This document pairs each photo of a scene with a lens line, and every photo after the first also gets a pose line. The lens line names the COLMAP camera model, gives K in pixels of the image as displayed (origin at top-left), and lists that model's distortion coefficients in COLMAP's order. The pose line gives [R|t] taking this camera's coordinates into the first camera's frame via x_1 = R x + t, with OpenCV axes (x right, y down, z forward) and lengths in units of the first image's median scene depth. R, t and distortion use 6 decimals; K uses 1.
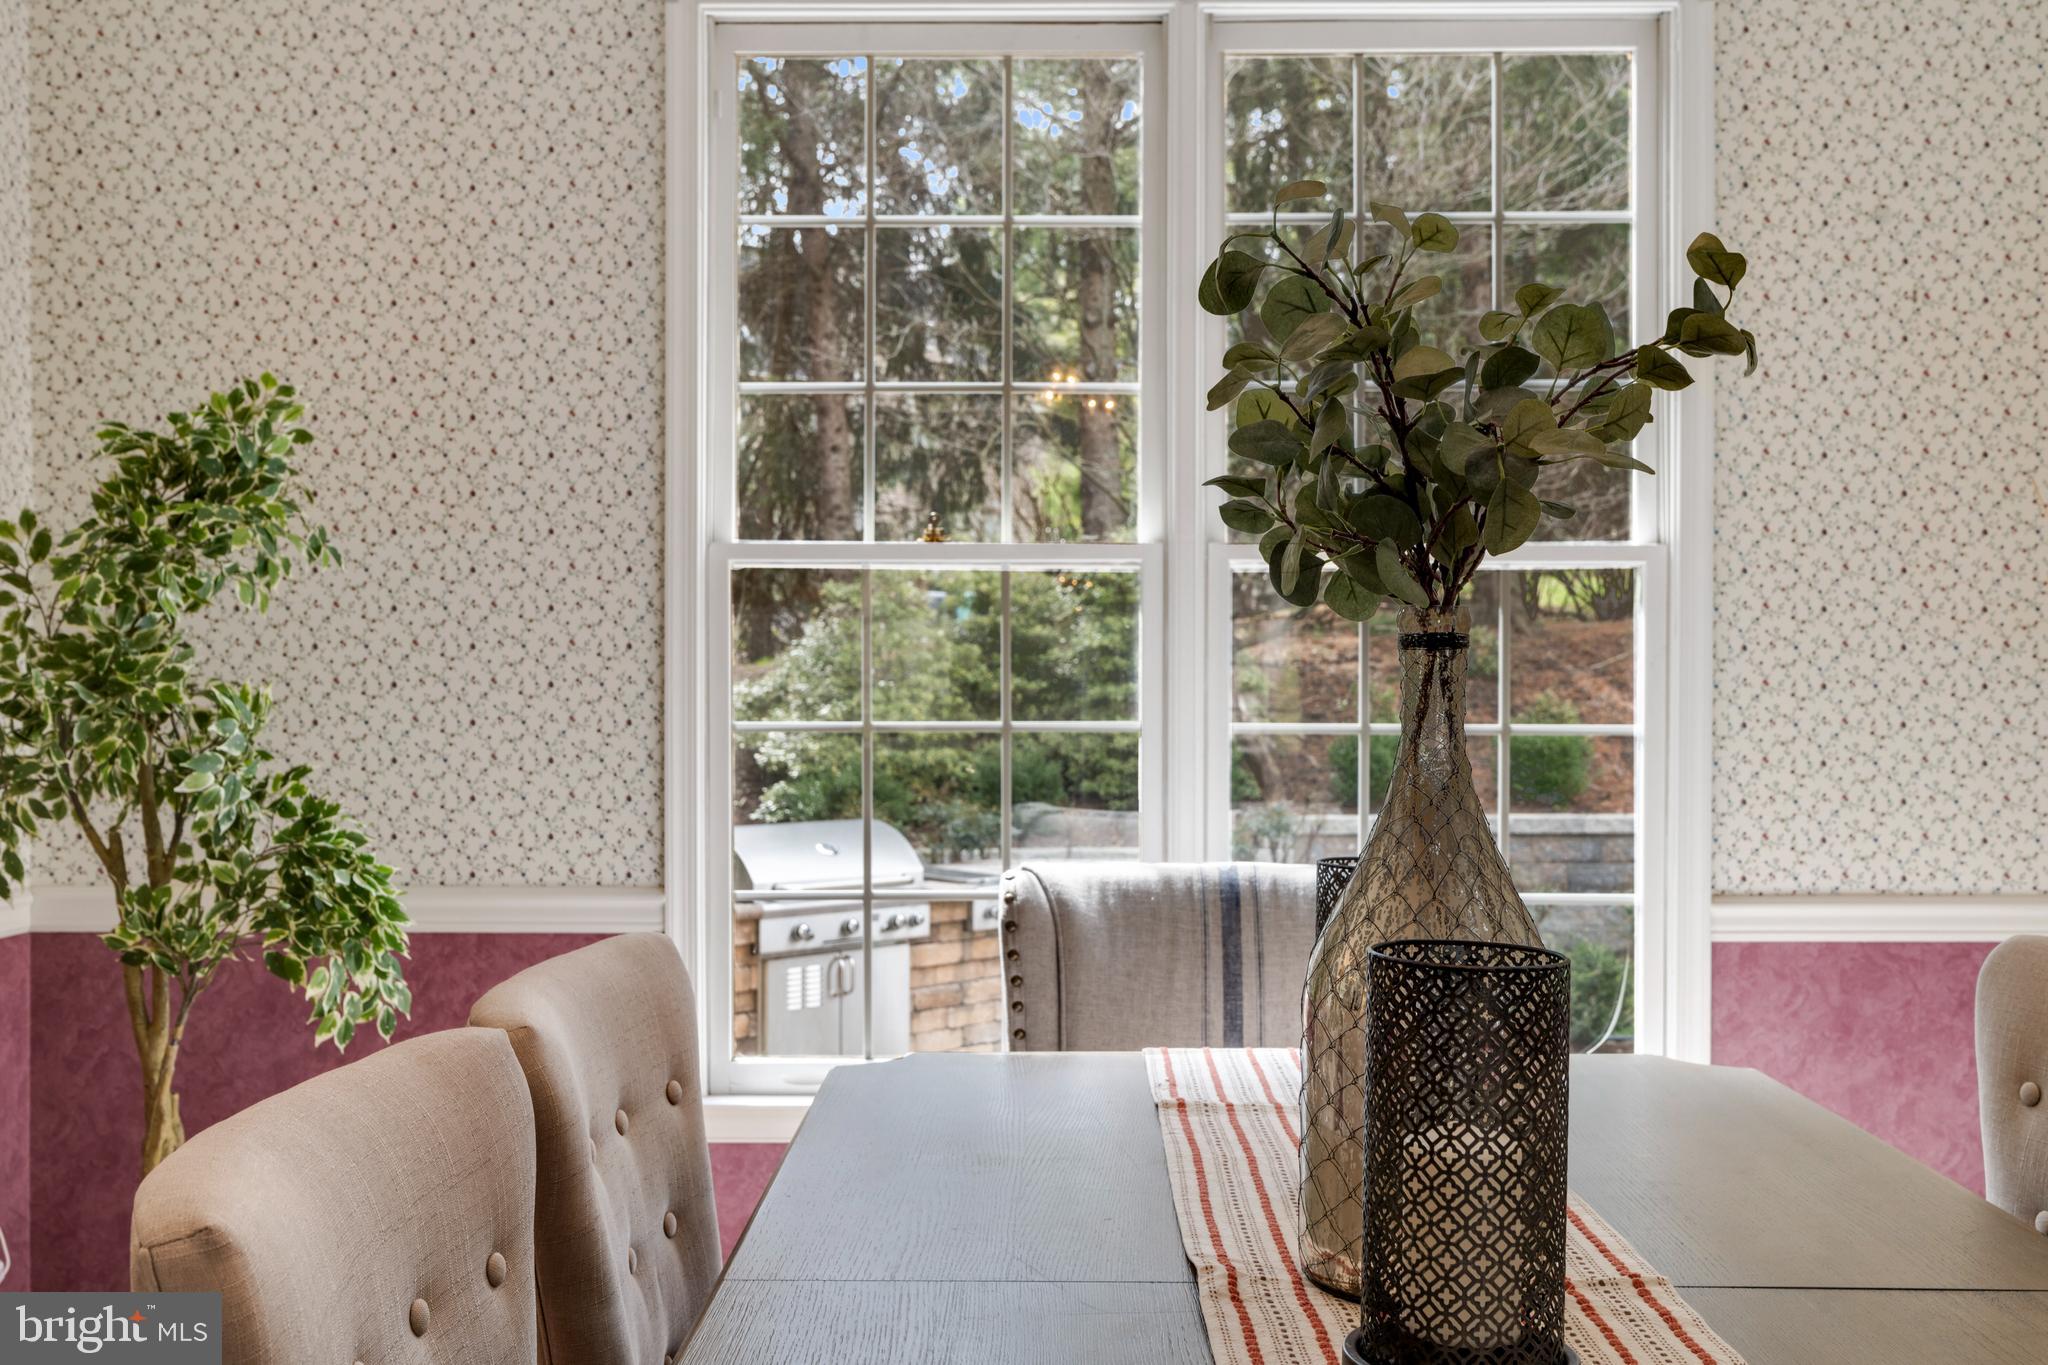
lens RADIAL K [[2056.3, 0, 1025.2], [0, 2056.3, 677.6], [0, 0, 1]] dist [-0.006803, 0.000000]
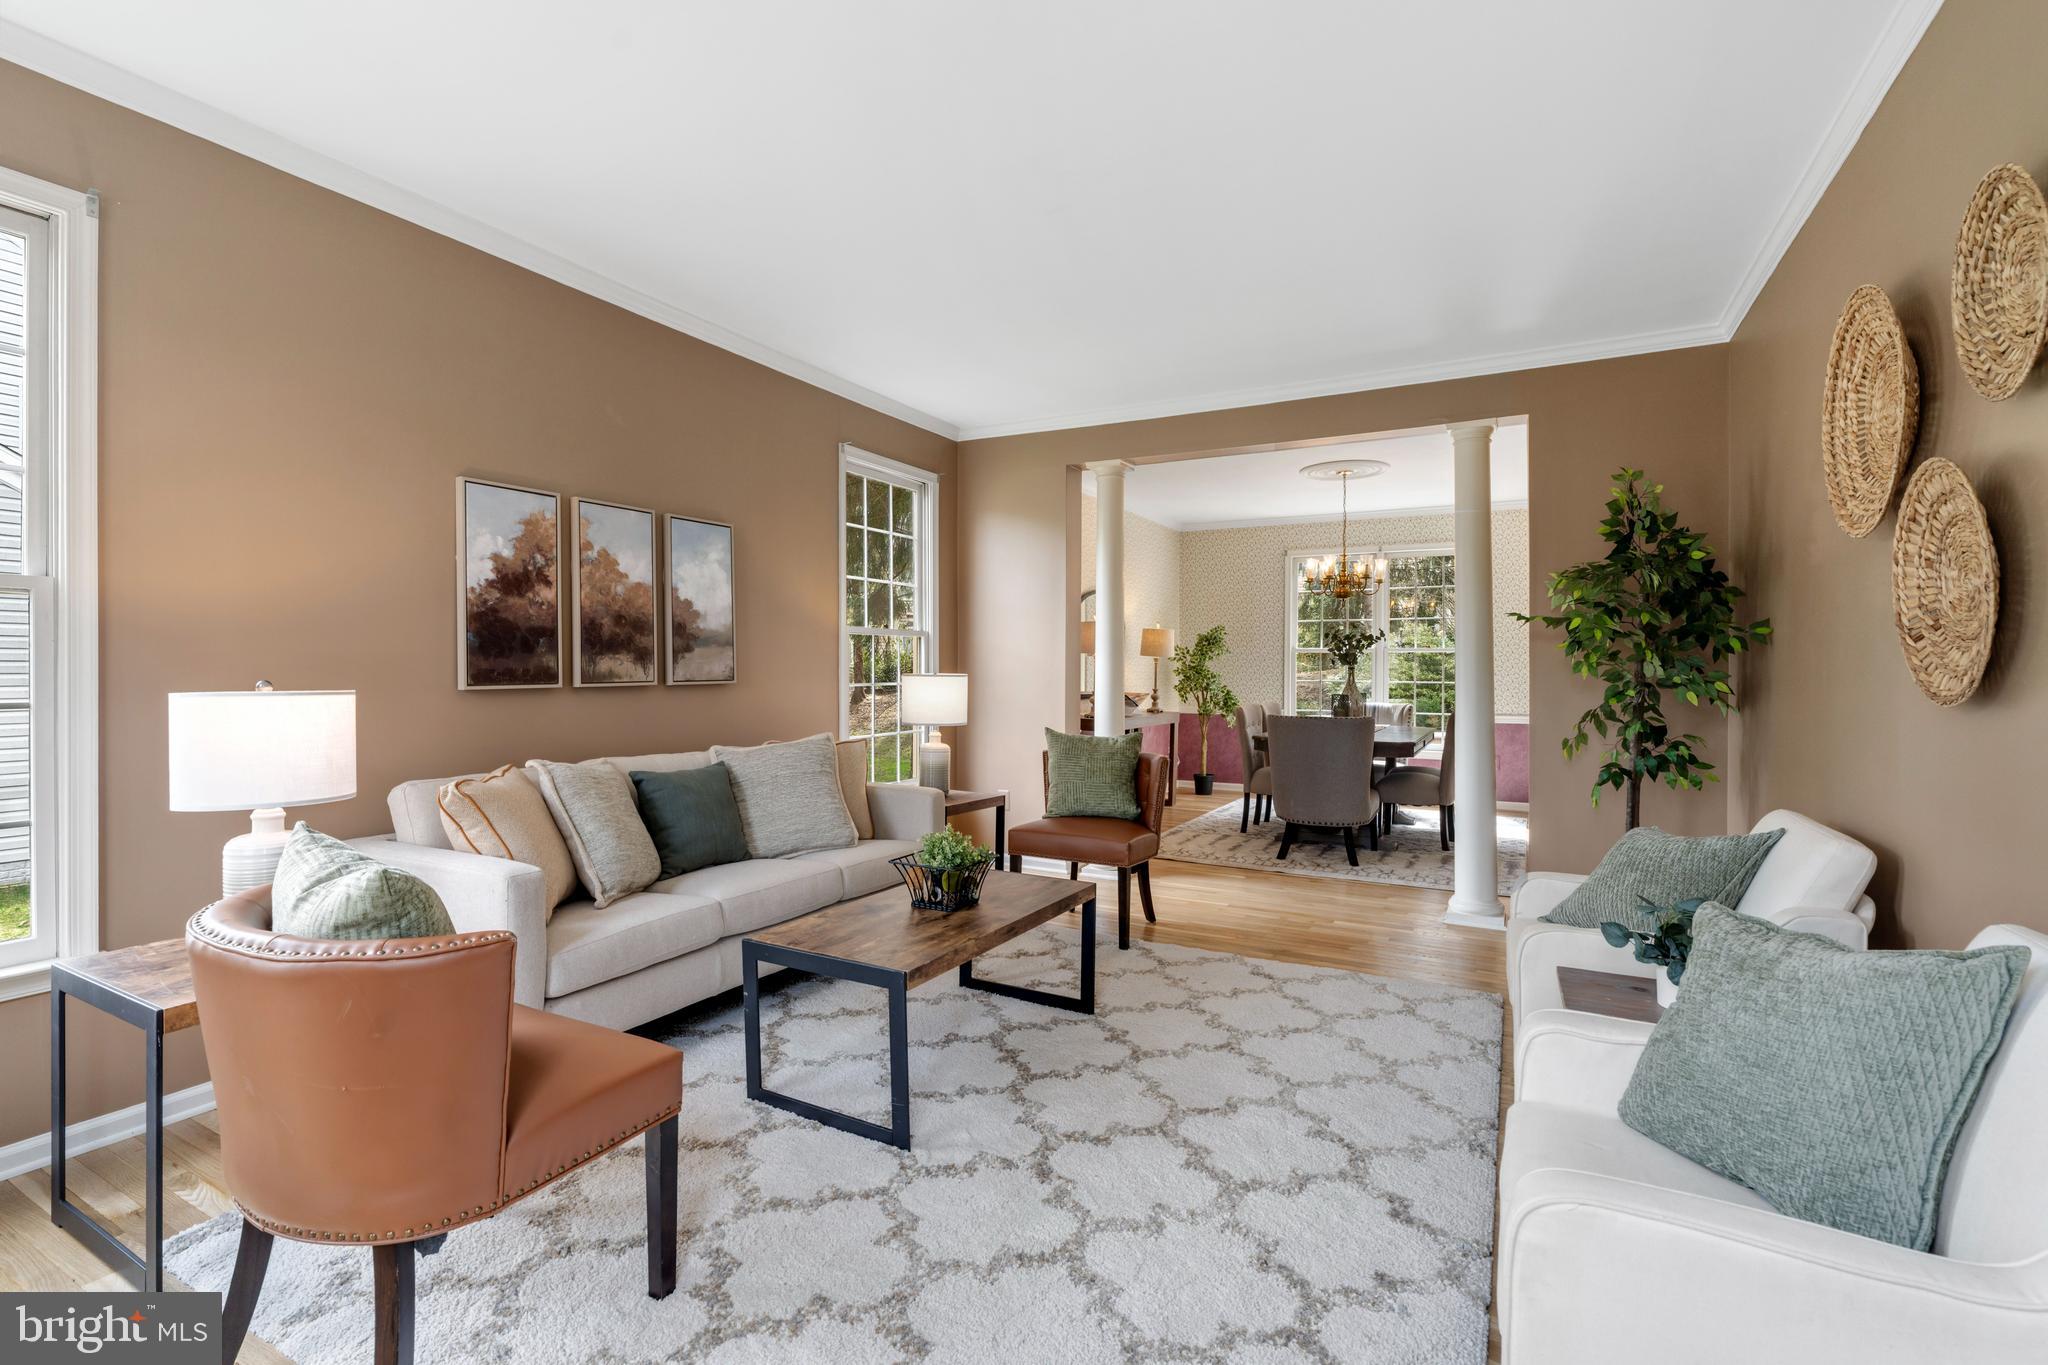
lens RADIAL K [[924.6, 0, 1024.8], [0, 924.6, 681.7], [0, 0, 1]] dist [-0.015442, 0.000091]
pose [[0.884023, 0.007298, -0.467386, 0.444782], [-0.003755, 0.999957, 0.008511, 0.008446], [0.467428, -0.005769, 0.884013, -1.854137]]
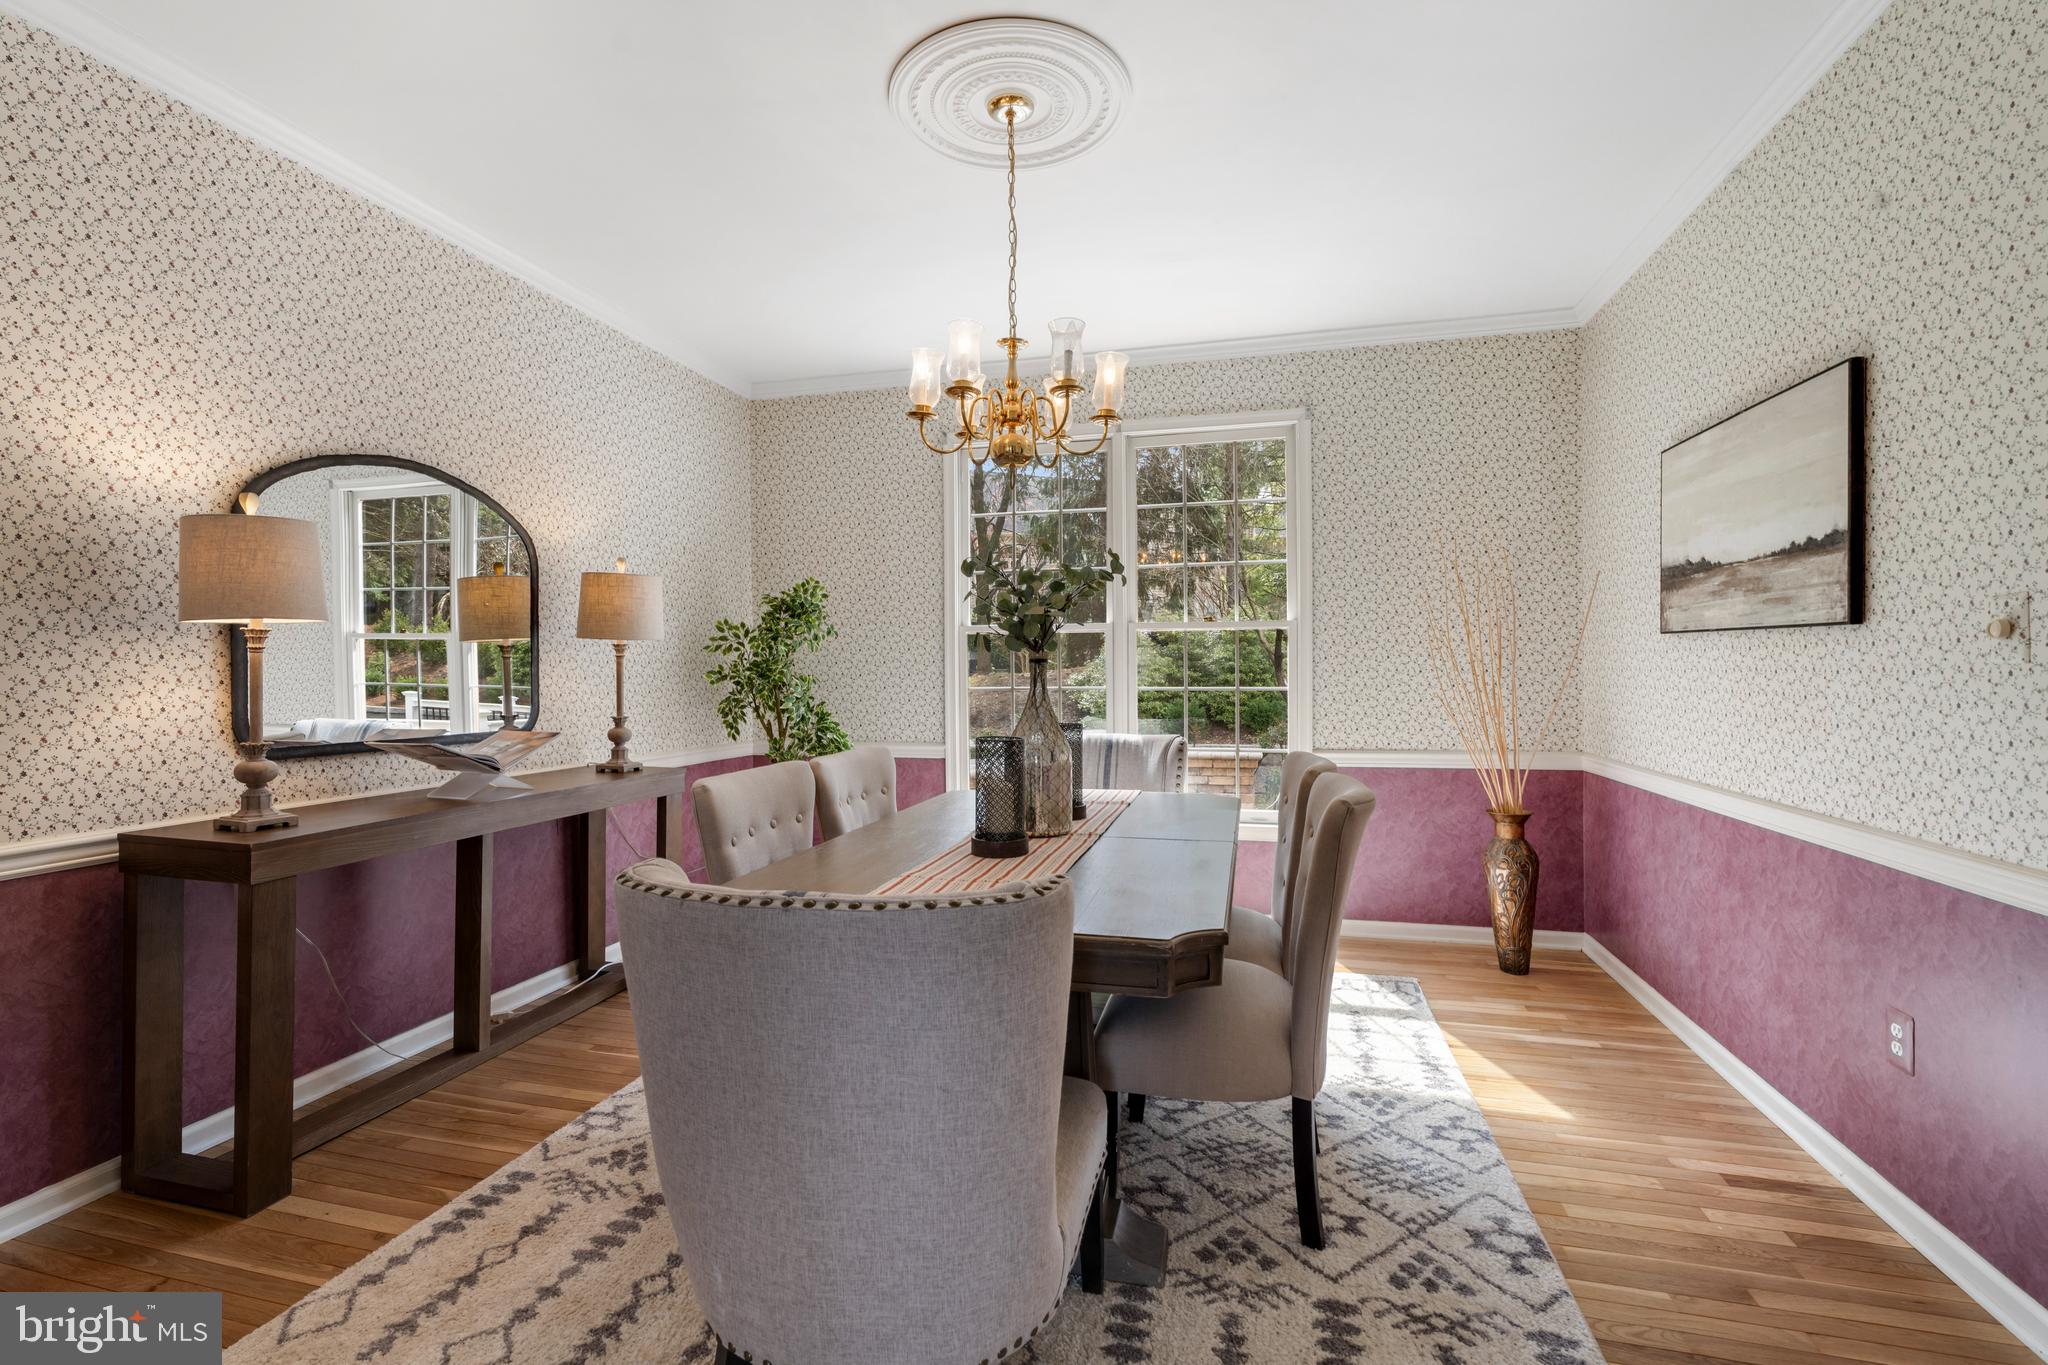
lens RADIAL K [[924.6, 0, 1020.7], [0, 924.6, 675.9], [0, 0, 1]] dist [-0.015442, 0.000091]
pose [[0.972231, -0.007376, -0.233909, 0.274133], [0.008319, 0.999961, 0.003045, 0.002440], [0.233877, -0.004907, 0.972254, -0.307224]]
